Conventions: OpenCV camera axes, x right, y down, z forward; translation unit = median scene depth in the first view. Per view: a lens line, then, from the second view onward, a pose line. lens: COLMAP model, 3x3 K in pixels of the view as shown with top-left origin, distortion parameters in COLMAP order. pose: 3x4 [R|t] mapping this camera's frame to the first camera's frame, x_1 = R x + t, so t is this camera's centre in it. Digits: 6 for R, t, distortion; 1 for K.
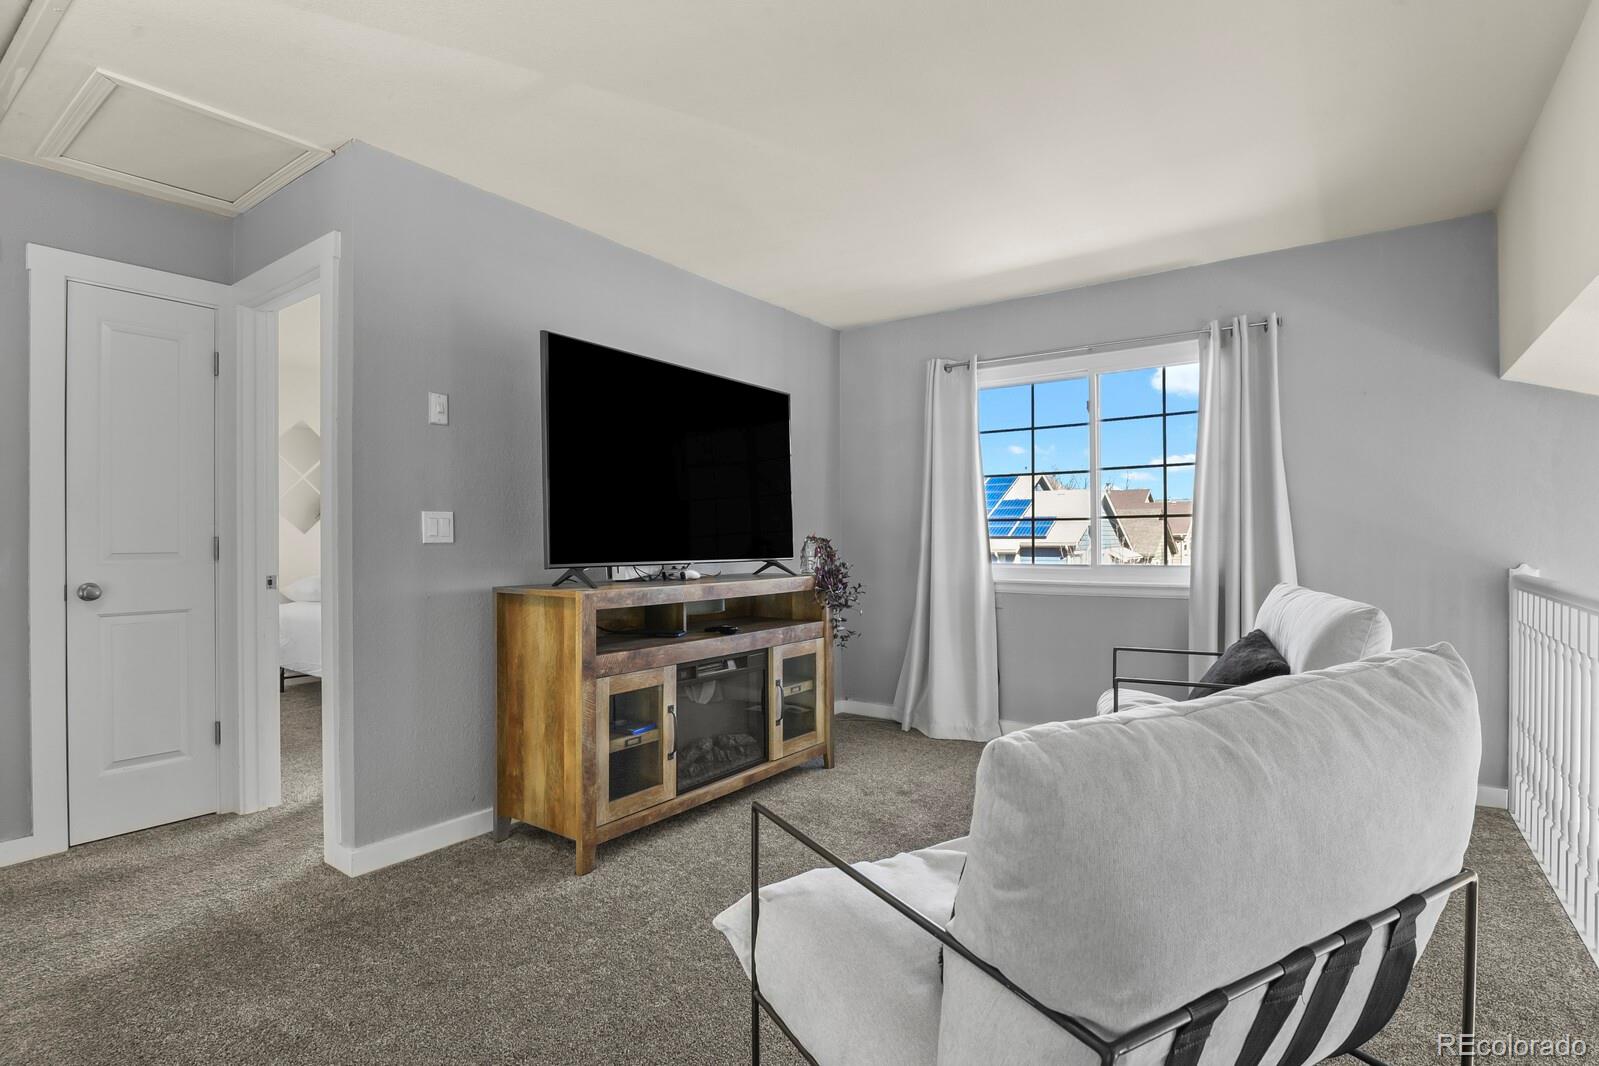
lens RADIAL K [[777.1, 0, 804.8], [0, 777.1, 539.9], [0, 0, 1]] dist [0.002000, -0.016118]
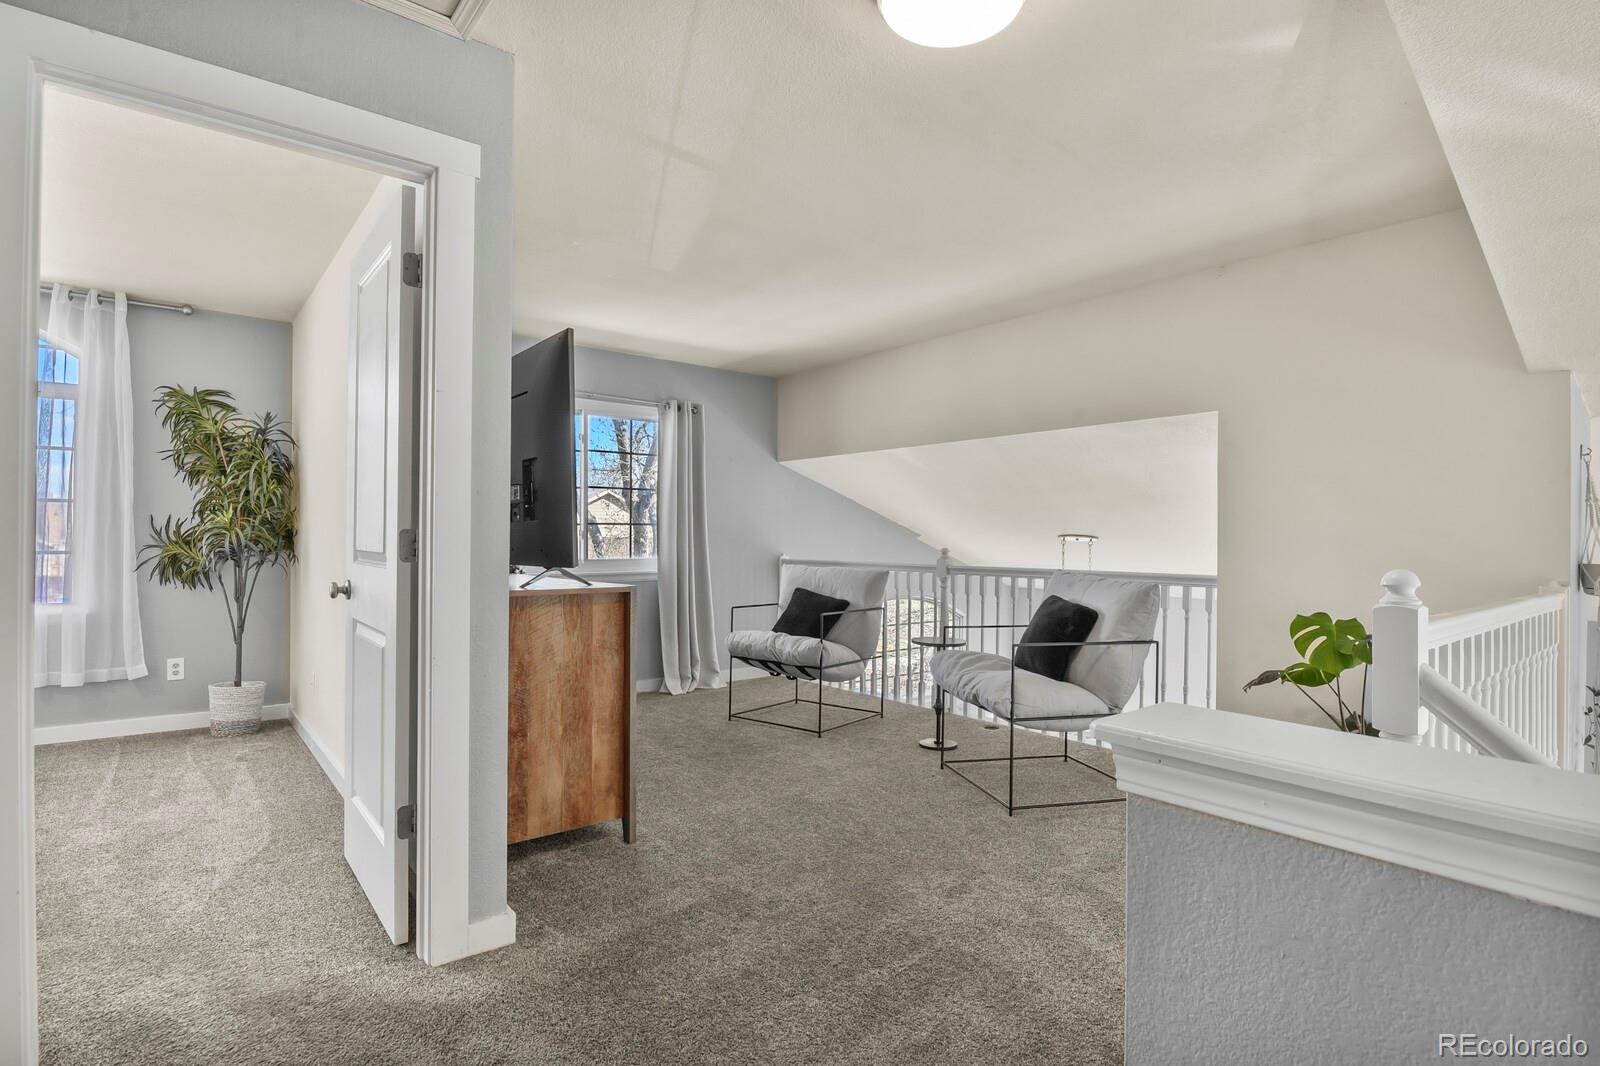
lens RADIAL K [[777.5, 0, 805.3], [0, 777.5, 539.9], [0, 0, 1]] dist [0.002000, -0.016118]
pose [[0.279420, 0.004847, 0.960157, -1.190867], [-0.002159, 0.999988, -0.004420, 0.005288], [-0.960167, -0.000838, 0.279427, 0.424520]]
